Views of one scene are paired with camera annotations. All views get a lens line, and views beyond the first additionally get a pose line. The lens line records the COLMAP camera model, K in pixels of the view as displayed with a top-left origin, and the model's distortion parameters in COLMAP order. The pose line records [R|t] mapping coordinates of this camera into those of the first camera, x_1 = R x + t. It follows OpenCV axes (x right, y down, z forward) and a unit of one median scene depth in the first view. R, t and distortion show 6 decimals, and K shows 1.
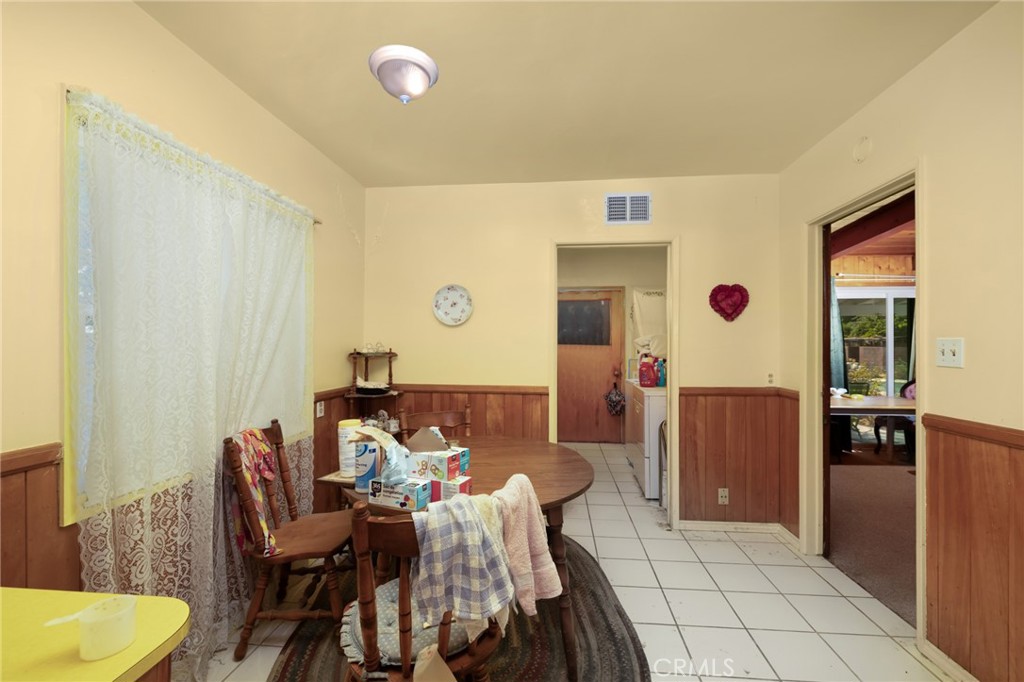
lens RADIAL K [[431.9, 0, 514.6], [0, 431.9, 346.8], [0, 0, 1]] dist [-0.000923, -0.000316]
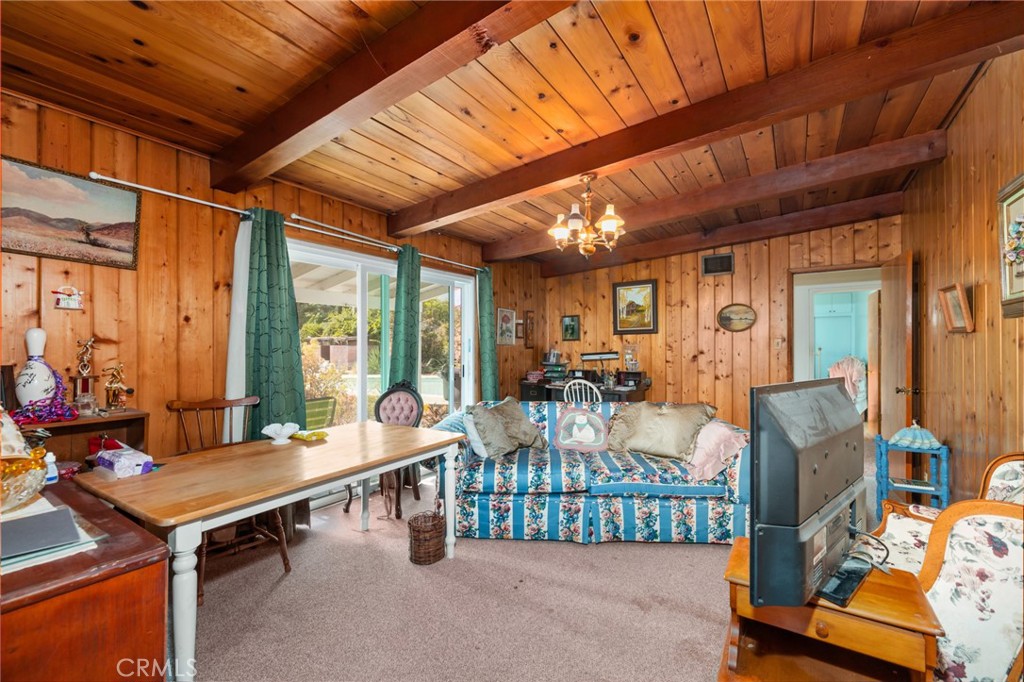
lens RADIAL K [[431.9, 0, 514.6], [0, 431.9, 346.8], [0, 0, 1]] dist [-0.000923, -0.000316]
pose [[0.474823, 0.003140, 0.880075, 0.091556], [-0.005441, 0.999985, -0.000632, 0.000900], [-0.880064, -0.004488, 0.474833, 0.110366]]
